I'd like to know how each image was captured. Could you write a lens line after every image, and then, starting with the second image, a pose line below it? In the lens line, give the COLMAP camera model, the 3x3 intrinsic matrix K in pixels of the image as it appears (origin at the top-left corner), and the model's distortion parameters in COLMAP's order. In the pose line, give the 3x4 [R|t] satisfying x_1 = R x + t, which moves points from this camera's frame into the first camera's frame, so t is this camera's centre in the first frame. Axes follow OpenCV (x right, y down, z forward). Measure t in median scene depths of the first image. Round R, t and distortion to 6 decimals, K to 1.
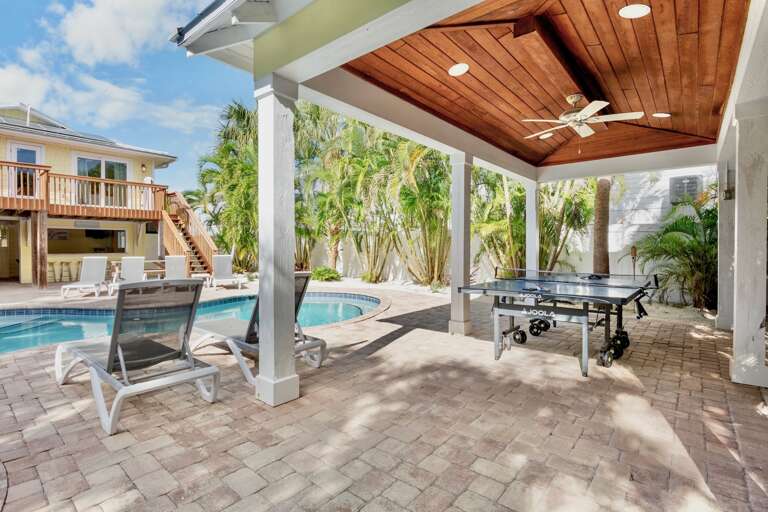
lens RADIAL K [[375.6, 0, 379.8], [0, 375.6, 248.5], [0, 0, 1]] dist [-0.005773, -0.001277]
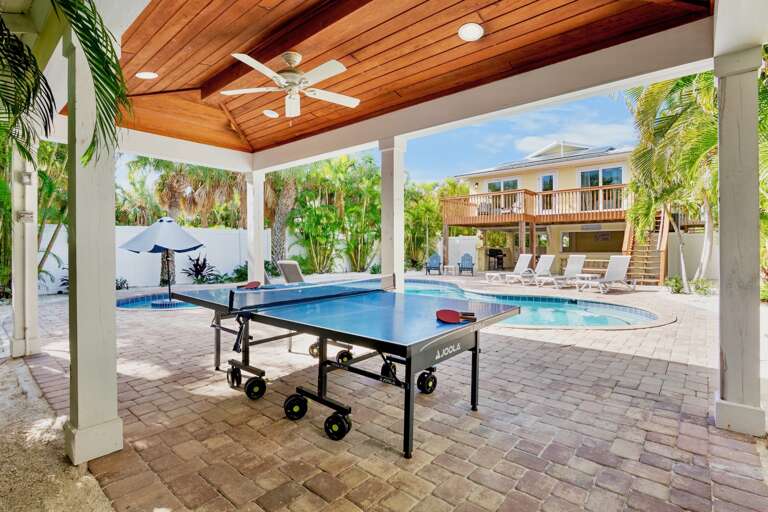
lens RADIAL K [[375.6, 0, 379.8], [0, 375.6, 248.5], [0, 0, 1]] dist [-0.005773, -0.001277]
pose [[-0.016383, 0.002941, -0.999861, 0.401296], [-0.001696, 0.999994, 0.002969, -0.002060], [0.999864, 0.001745, -0.016378, 0.370389]]
